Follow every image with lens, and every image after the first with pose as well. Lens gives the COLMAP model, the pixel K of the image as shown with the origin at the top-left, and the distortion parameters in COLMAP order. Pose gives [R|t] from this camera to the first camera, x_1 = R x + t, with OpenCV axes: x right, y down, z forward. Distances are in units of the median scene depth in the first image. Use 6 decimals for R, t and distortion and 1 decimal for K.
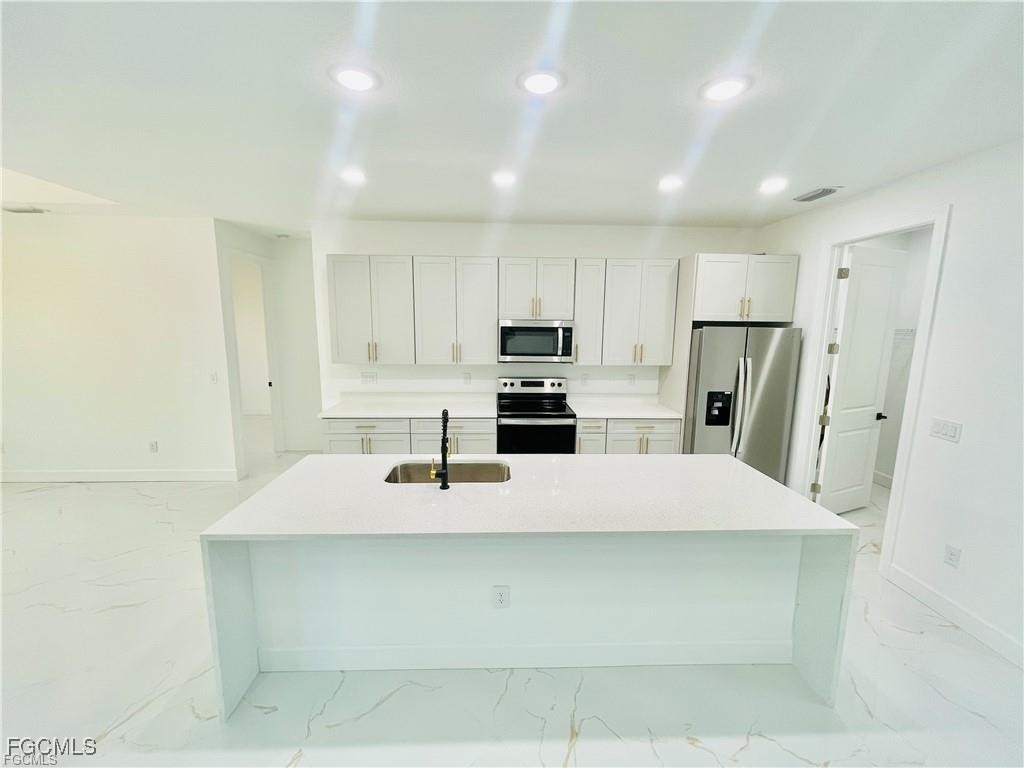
lens RADIAL K [[416.7, 0, 508.7], [0, 416.7, 385.3], [0, 0, 1]] dist [0.001217, -0.000143]
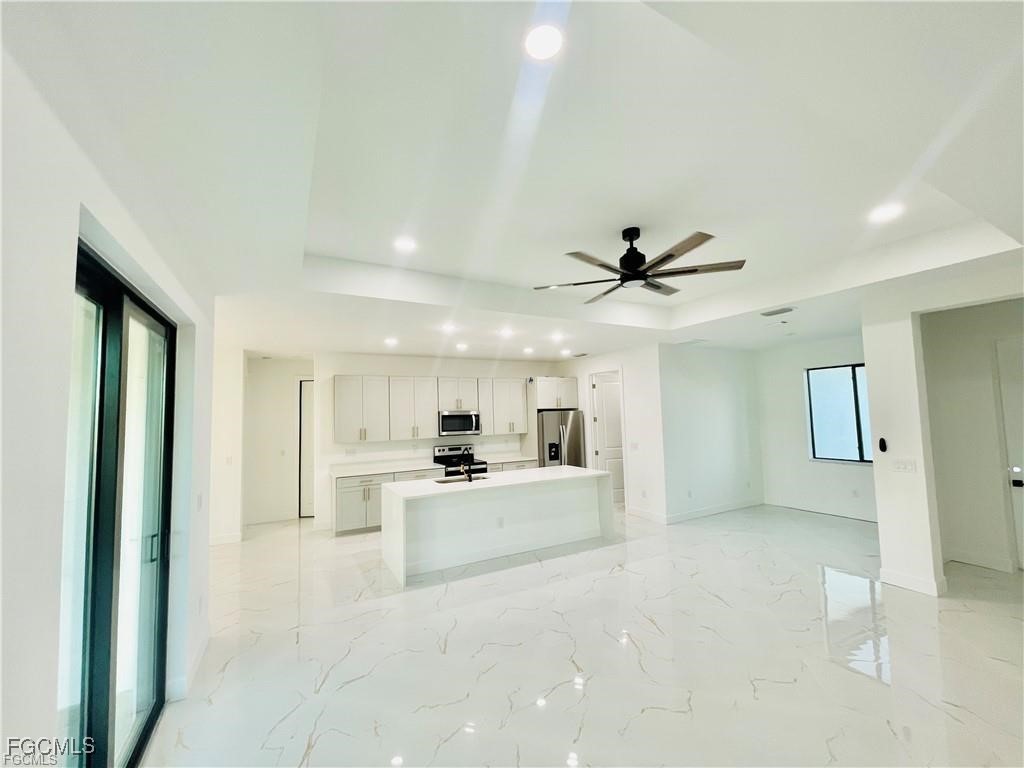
lens RADIAL K [[416.7, 0, 508.7], [0, 416.7, 385.3], [0, 0, 1]] dist [0.001217, -0.000143]
pose [[0.893535, -0.003907, 0.448976, -0.545920], [0.103652, 0.974746, -0.197803, 0.109859], [-0.436864, 0.223282, 0.871375, -0.668415]]
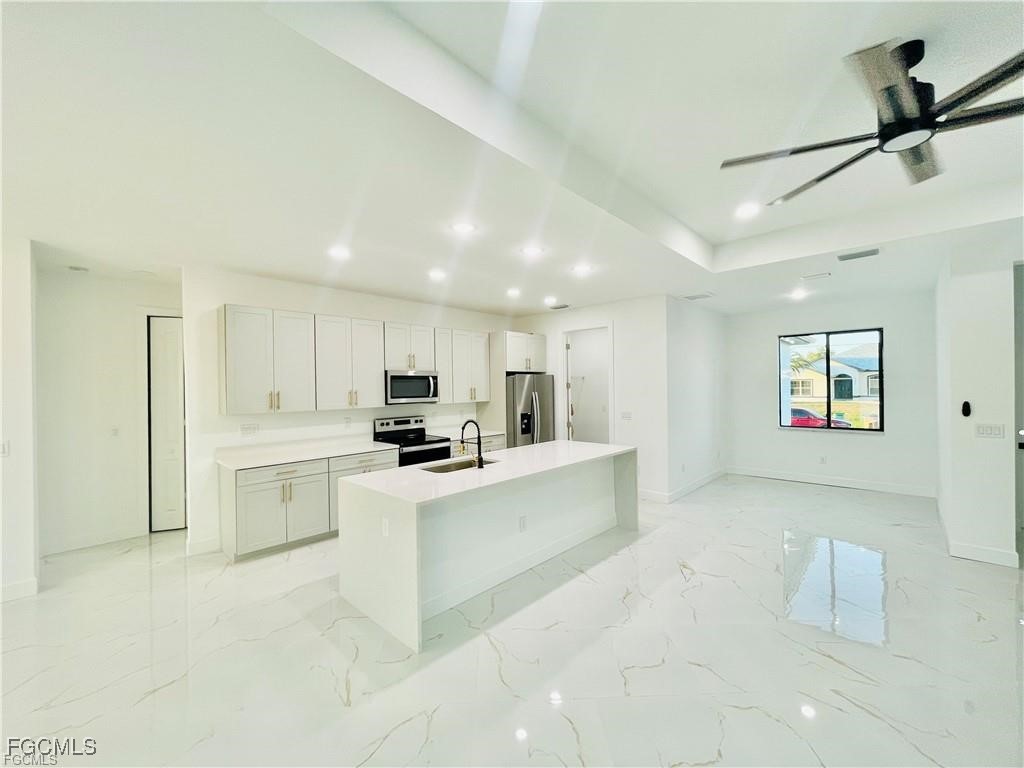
lens RADIAL K [[416.7, 0, 508.7], [0, 416.7, 385.3], [0, 0, 1]] dist [0.001217, -0.000143]
pose [[0.712223, -0.018926, 0.701699, -0.638956], [0.128062, 0.986363, -0.103379, 0.062314], [-0.690173, 0.163490, 0.704934, -0.122496]]
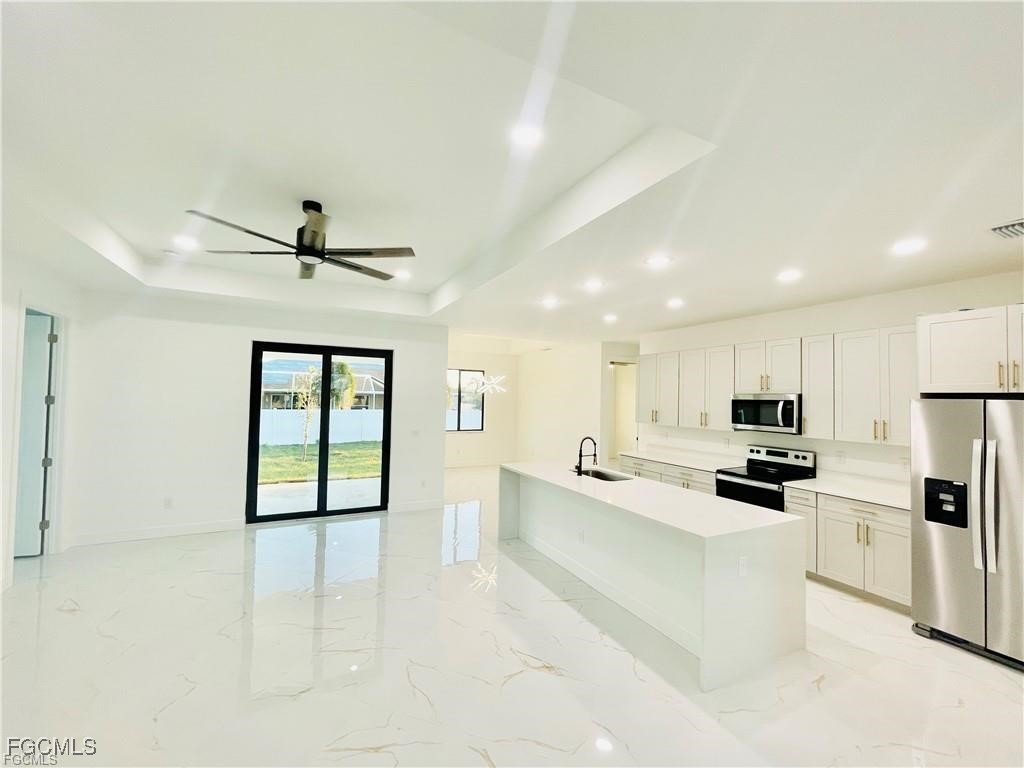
lens RADIAL K [[416.7, 0, 508.7], [0, 416.7, 385.3], [0, 0, 1]] dist [0.001217, -0.000143]
pose [[0.422235, -0.026460, -0.906100, 0.805436], [-0.157051, 0.982322, -0.101870, 0.045133], [0.892778, 0.185317, 0.410615, -0.092012]]
